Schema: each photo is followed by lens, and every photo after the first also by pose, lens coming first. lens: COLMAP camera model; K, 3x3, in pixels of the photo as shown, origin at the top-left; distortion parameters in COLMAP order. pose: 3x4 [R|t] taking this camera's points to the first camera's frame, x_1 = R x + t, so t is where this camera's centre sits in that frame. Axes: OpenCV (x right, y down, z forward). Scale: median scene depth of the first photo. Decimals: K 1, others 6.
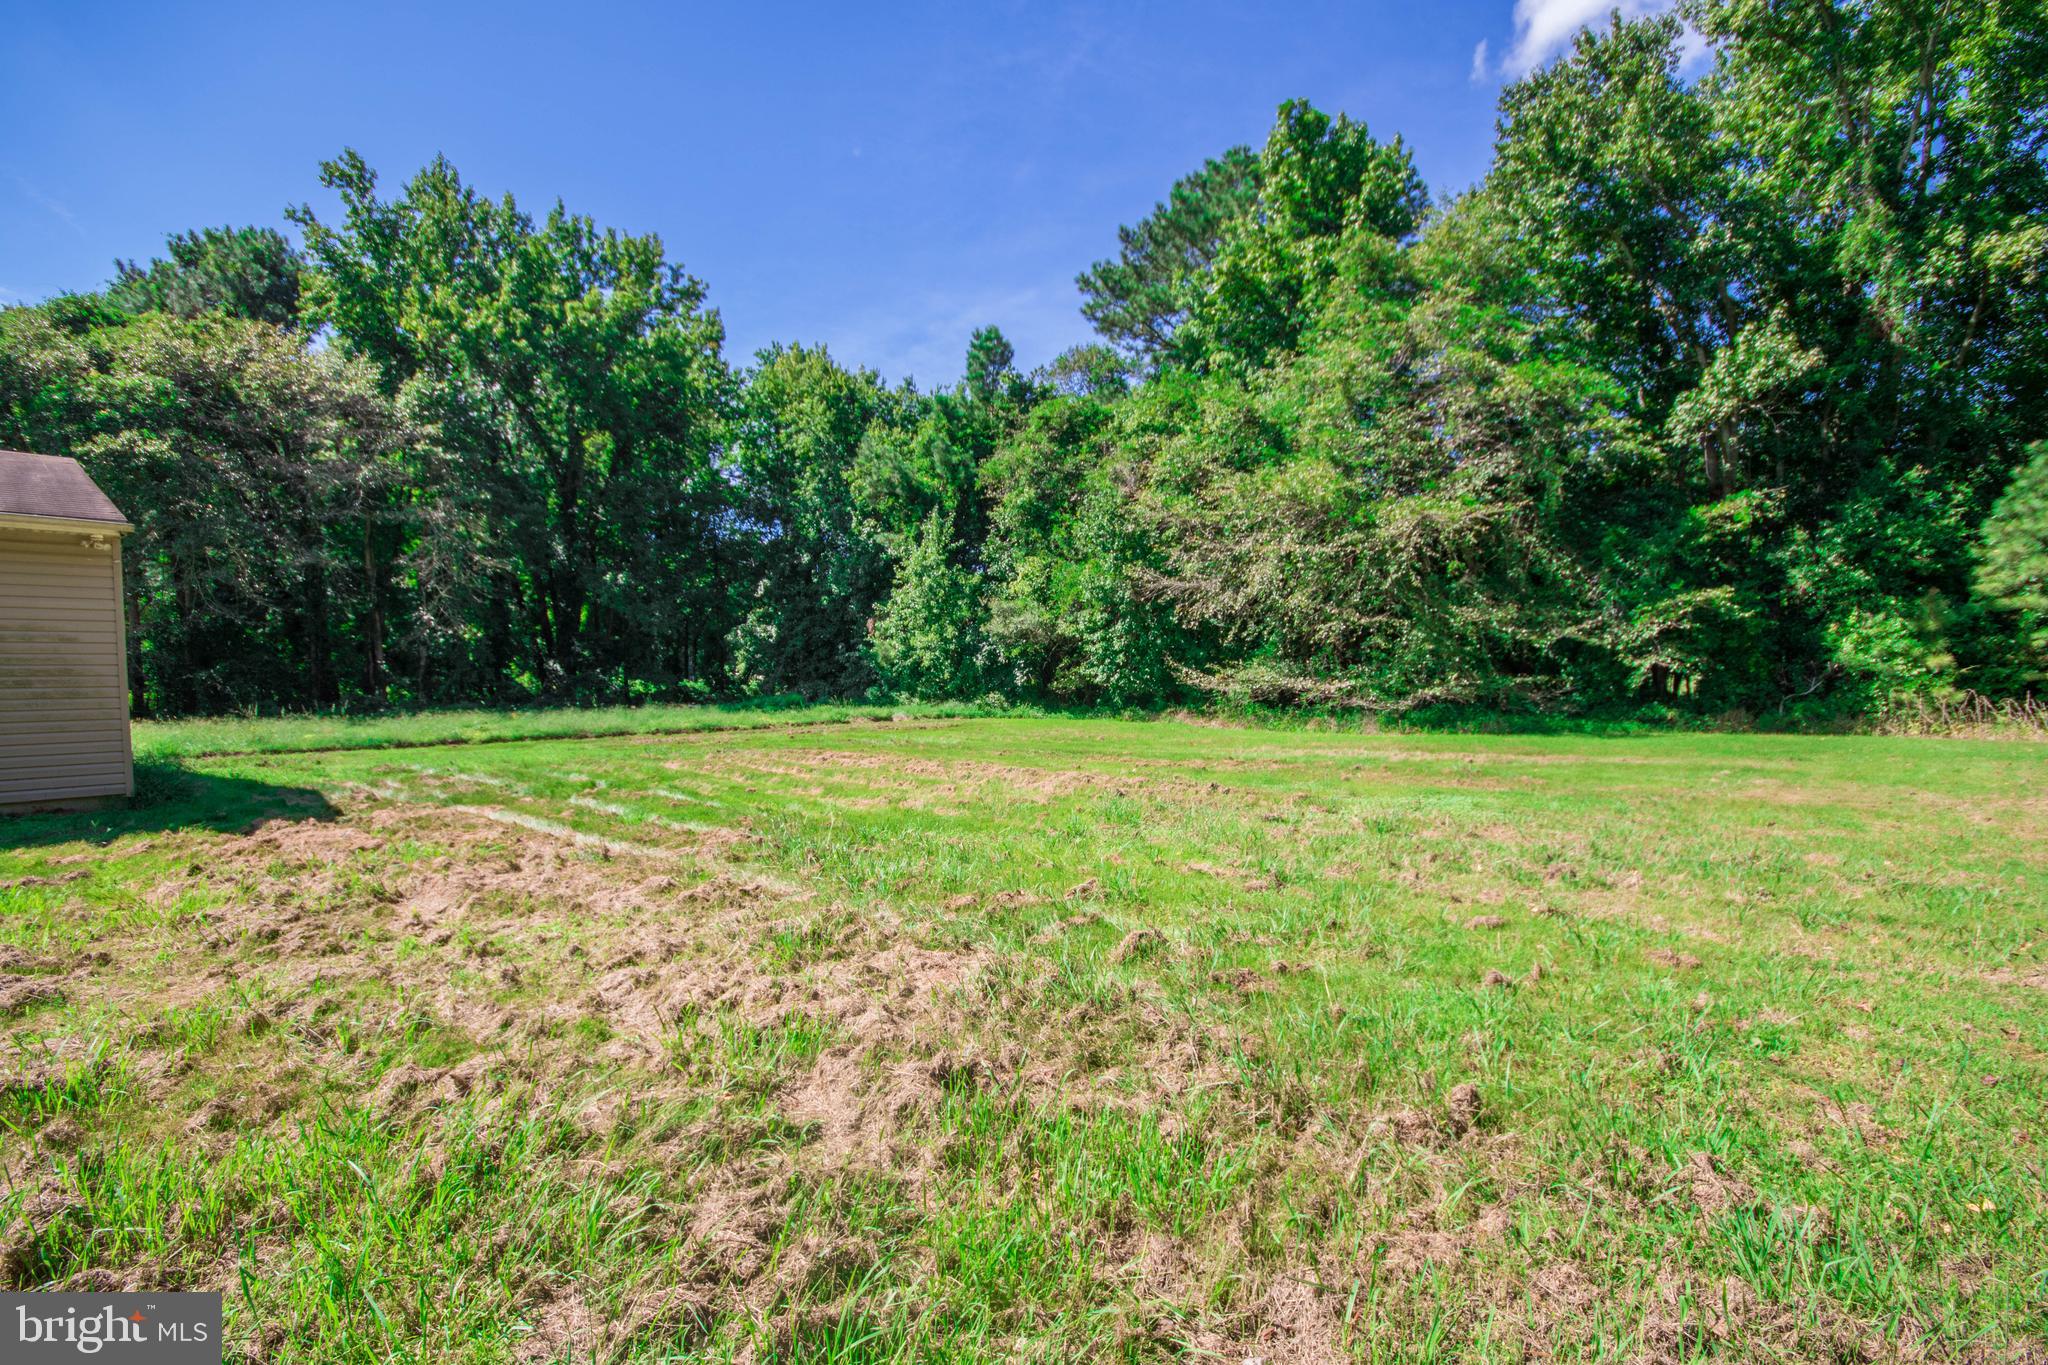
lens RADIAL K [[948.1, 0, 1049.9], [0, 948.1, 710.3], [0, 0, 1]] dist [0.007021, -0.005728]
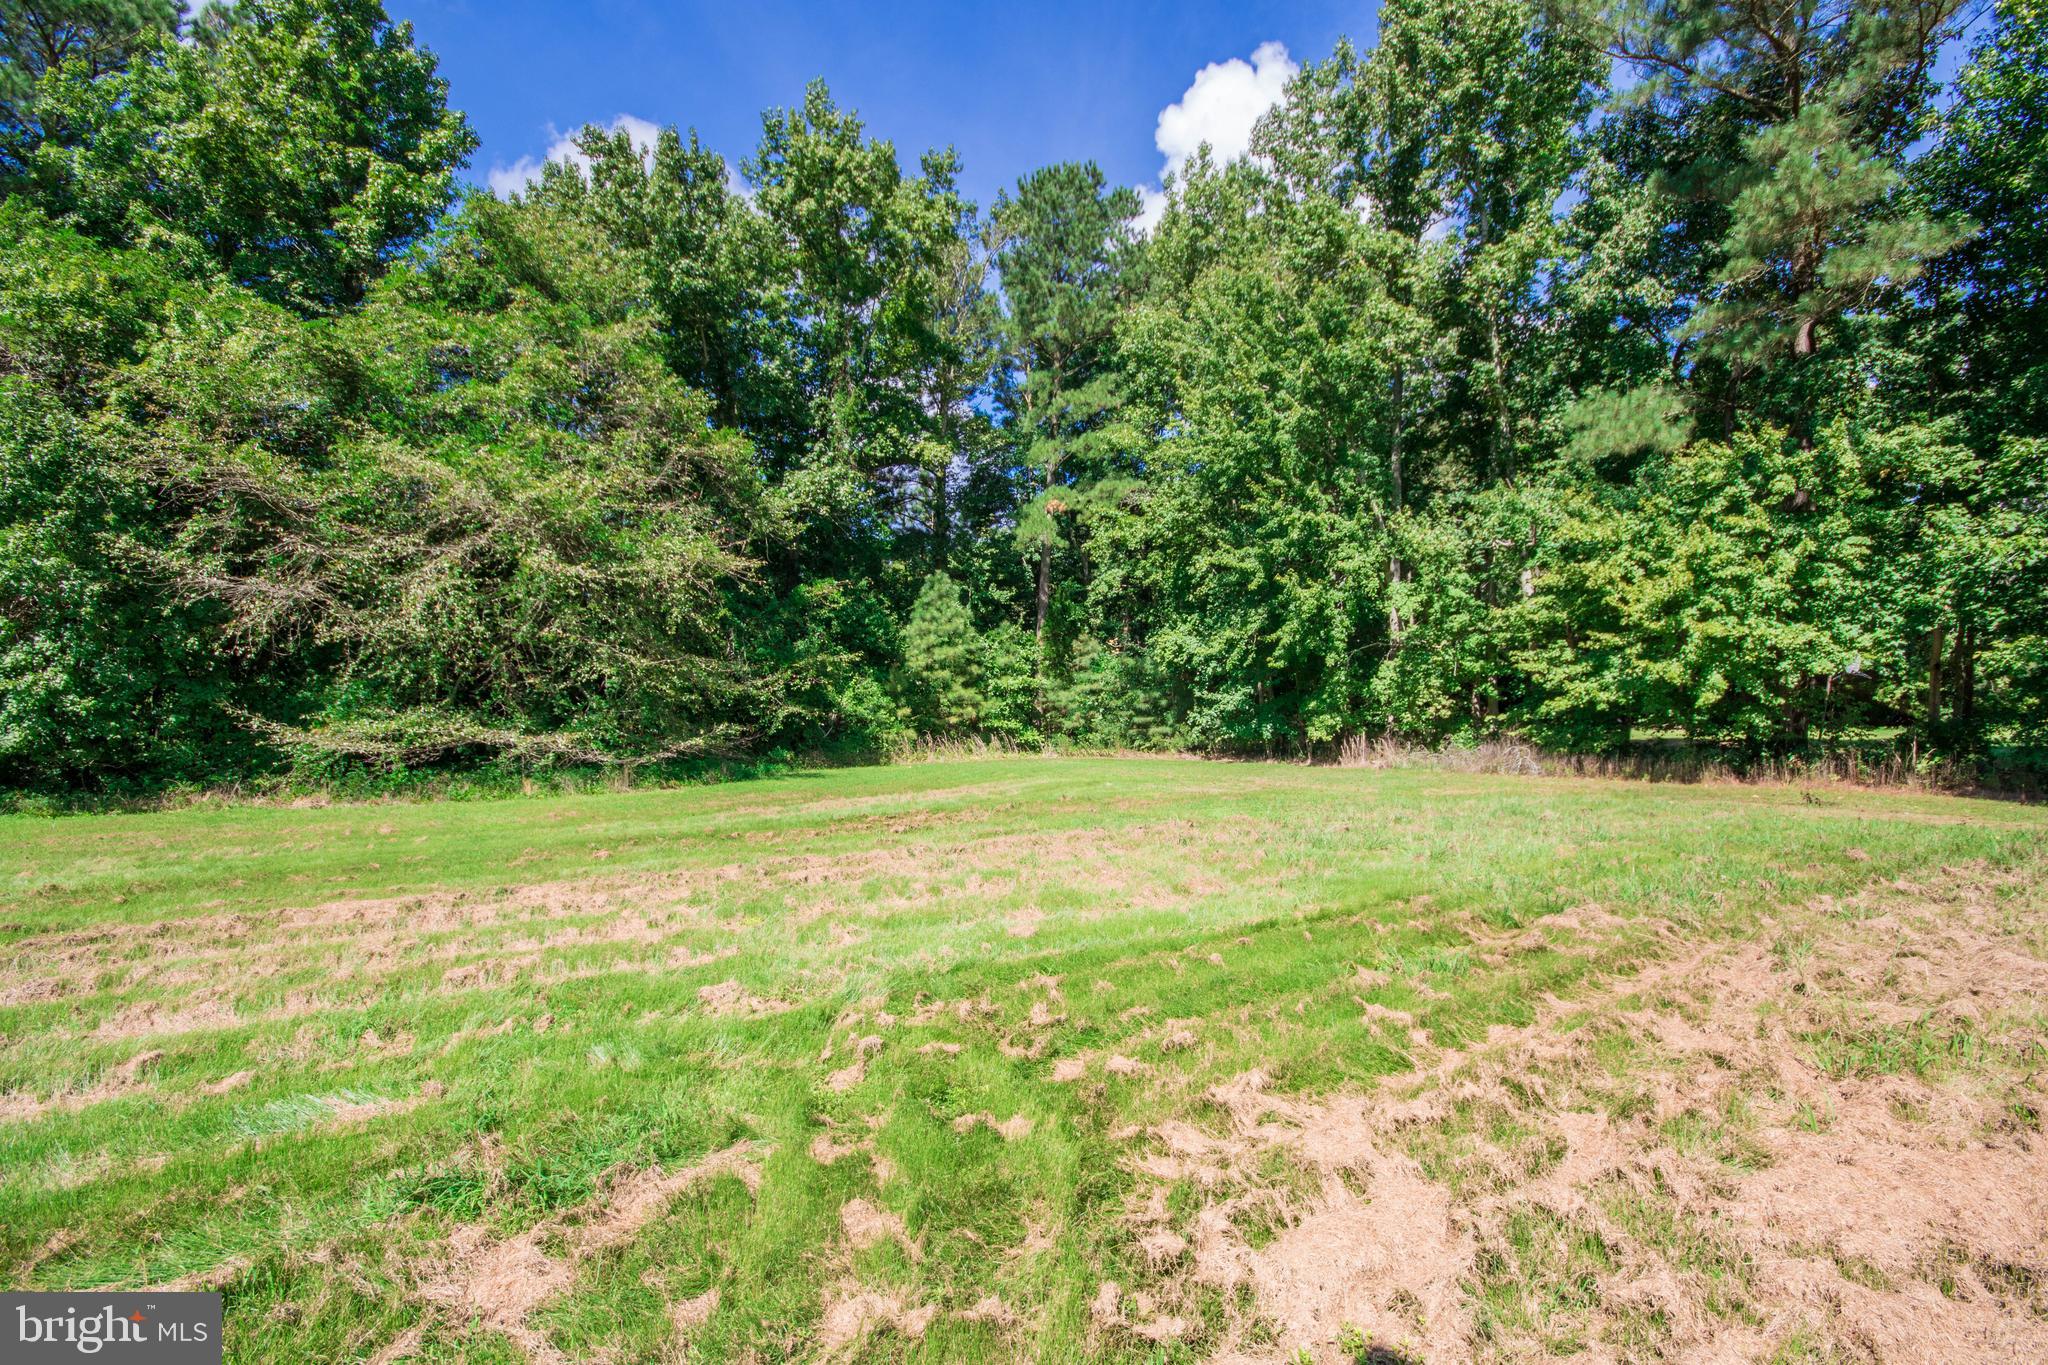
lens RADIAL K [[948.1, 0, 1021.9], [0, 948.1, 706.0], [0, 0, 1]] dist [0.007021, -0.005728]
pose [[0.241184, 0.010592, 0.970422, -0.426960], [0.050204, 0.998465, -0.023376, -0.015800], [-0.969180, 0.054356, 0.240282, 0.429848]]
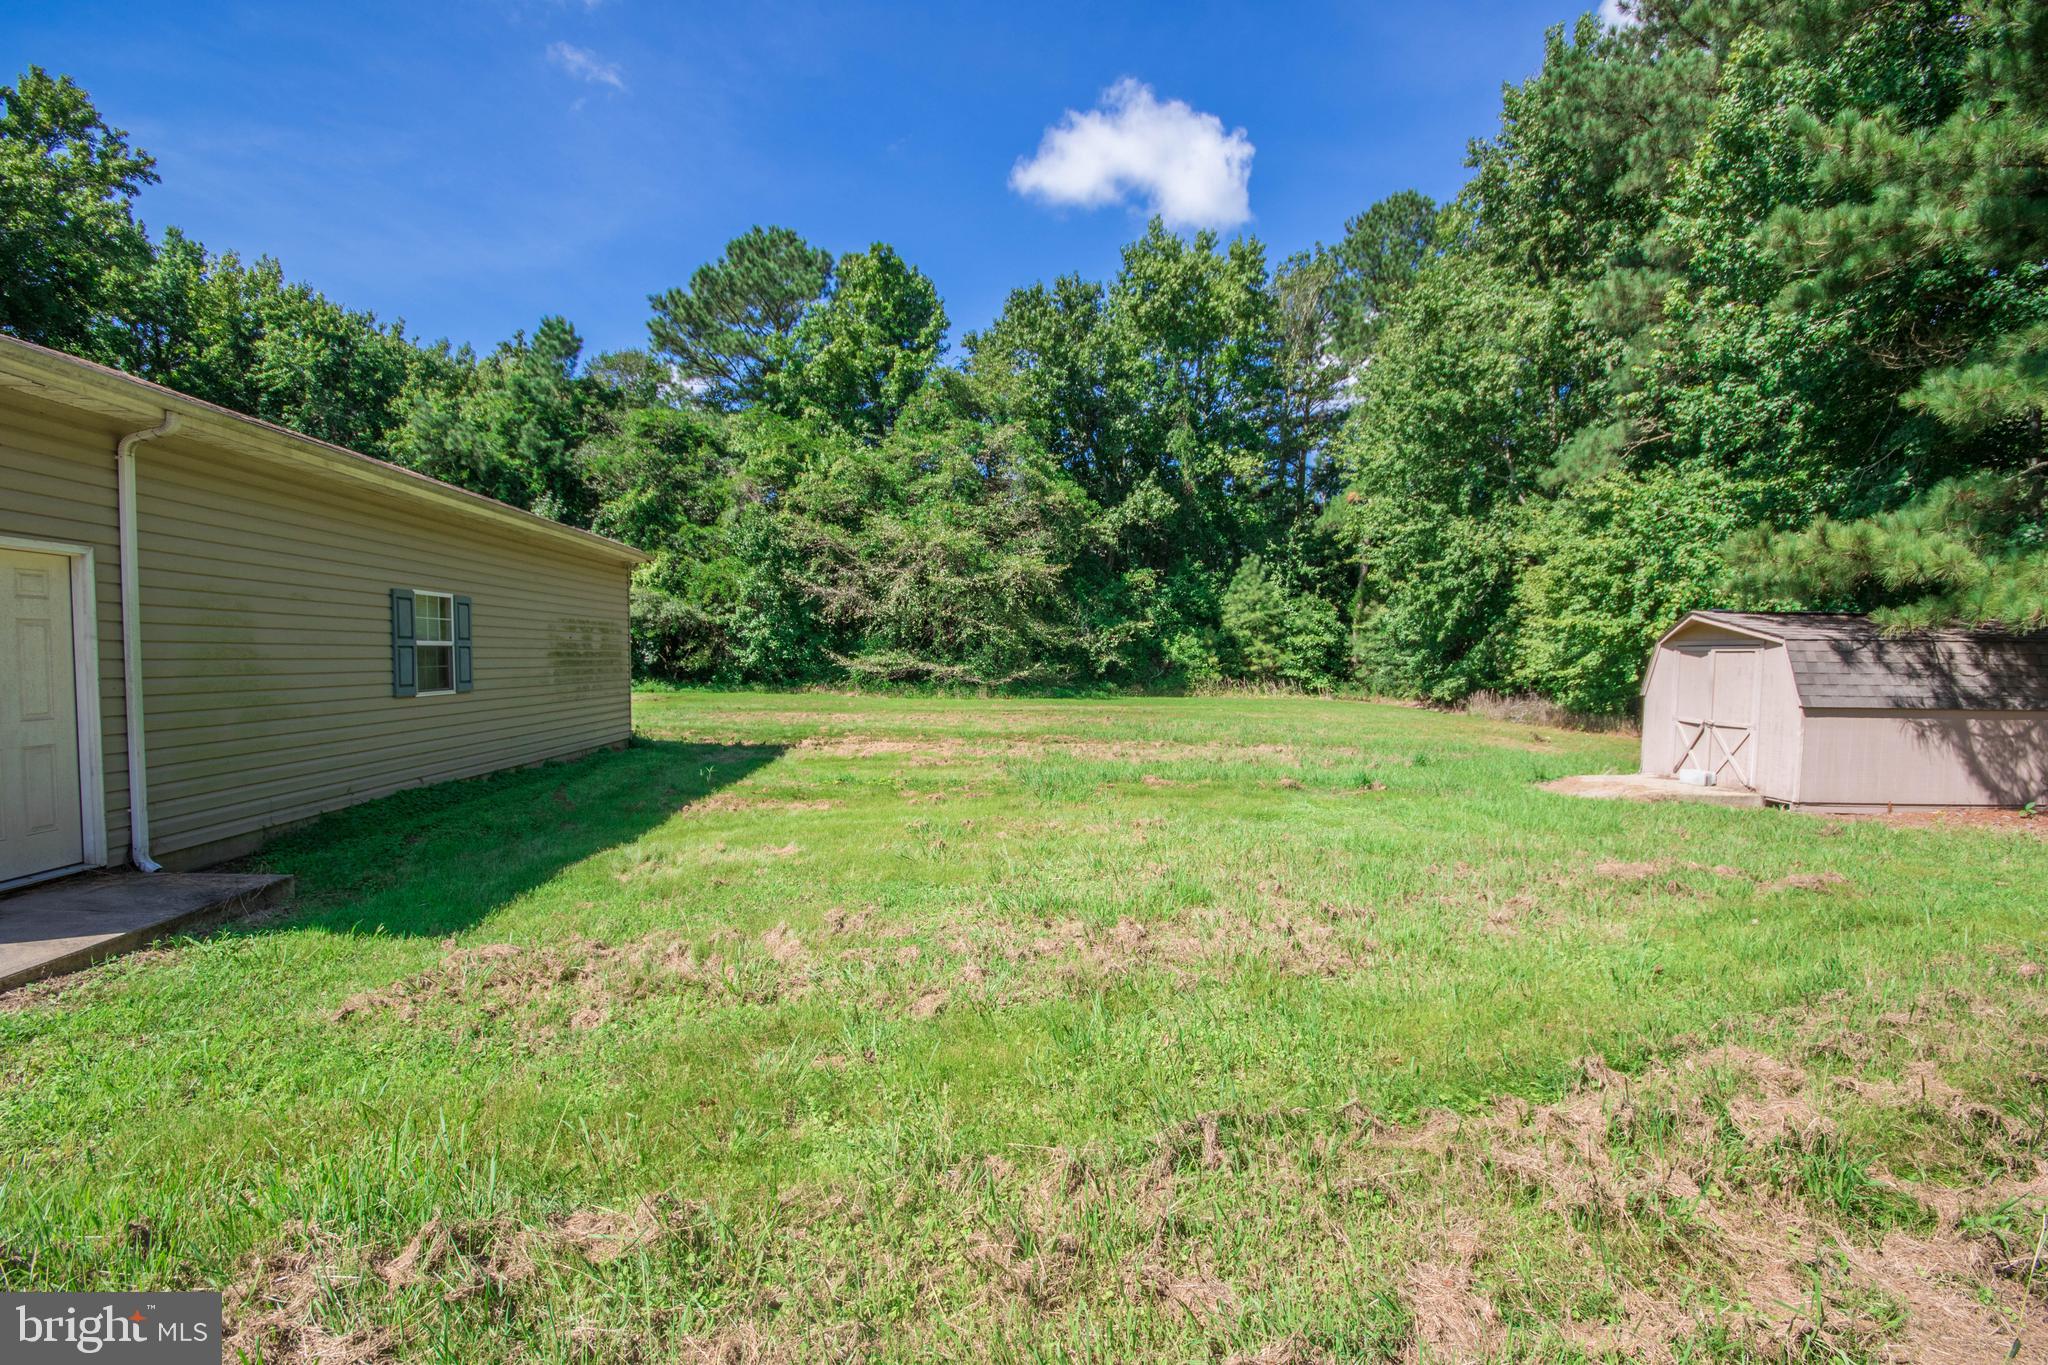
lens RADIAL K [[948.1, 0, 1019.9], [0, 948.1, 701.3], [0, 0, 1]] dist [0.007021, -0.005728]
pose [[0.744318, -0.016568, 0.667619, -0.685646], [-0.001270, 0.999655, 0.026224, -0.015001], [-0.667824, -0.020367, 0.744041, -0.227268]]
